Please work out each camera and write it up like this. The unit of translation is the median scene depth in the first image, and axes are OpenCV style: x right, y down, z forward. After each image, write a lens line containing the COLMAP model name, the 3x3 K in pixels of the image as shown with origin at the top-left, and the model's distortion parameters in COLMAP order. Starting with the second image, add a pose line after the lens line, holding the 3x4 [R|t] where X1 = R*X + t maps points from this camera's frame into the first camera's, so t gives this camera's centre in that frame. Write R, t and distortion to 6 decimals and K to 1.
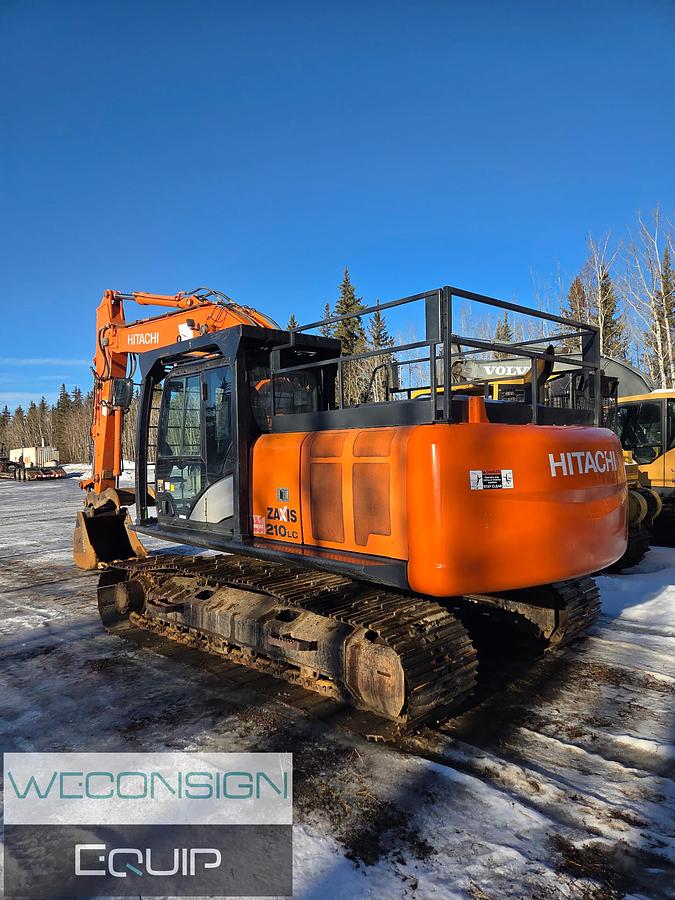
lens RADIAL K [[578.2, 0, 327.2], [0, 578.2, 421.5], [0, 0, 1]] dist [0.134816, -0.126759]
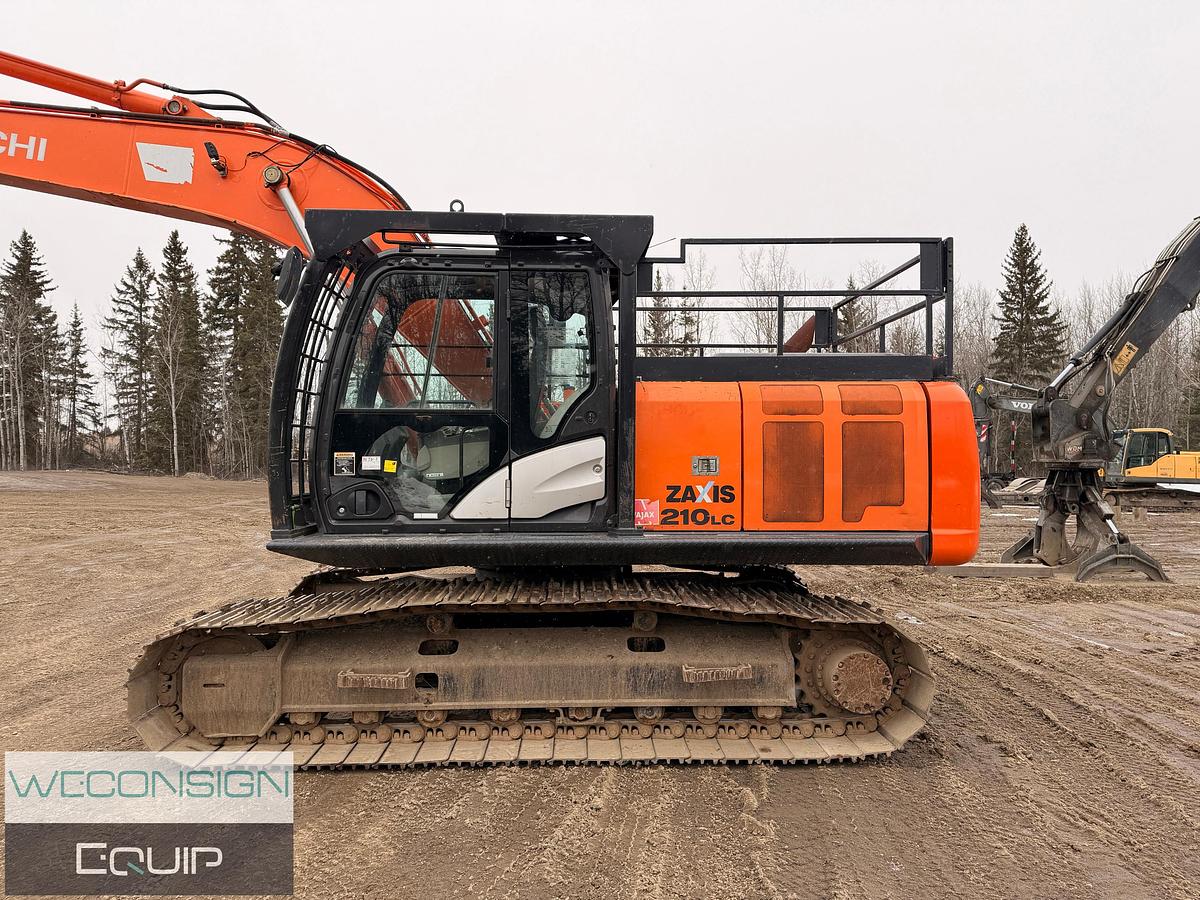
lens RADIAL K [[821.2, 0, 600.0], [0, 821.2, 450.0], [0, 0, 1]] dist [0.113728, -0.135733]
pose [[0.655459, 0.032011, 0.754552, -0.910972], [-0.051843, 0.998652, 0.002668, 0.108045], [-0.753449, -0.040867, 0.656235, 0.422909]]
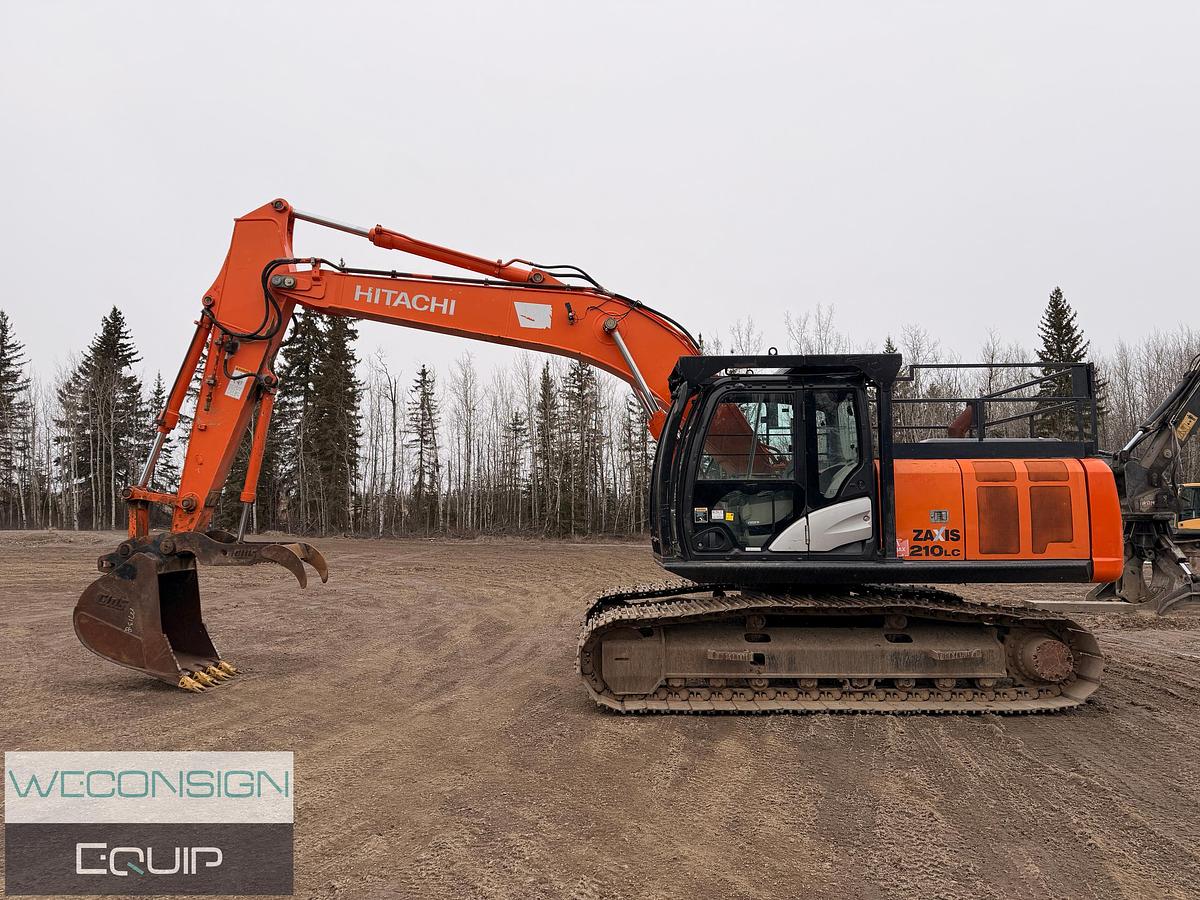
lens RADIAL K [[810.1, 0, 600.0], [0, 810.1, 450.0], [0, 0, 1]] dist [0.114116, -0.131559]
pose [[0.682884, 0.077493, 0.726405, -1.589502], [-0.044947, 0.996931, -0.064099, 0.126633], [-0.729143, 0.011123, 0.684271, 0.405090]]
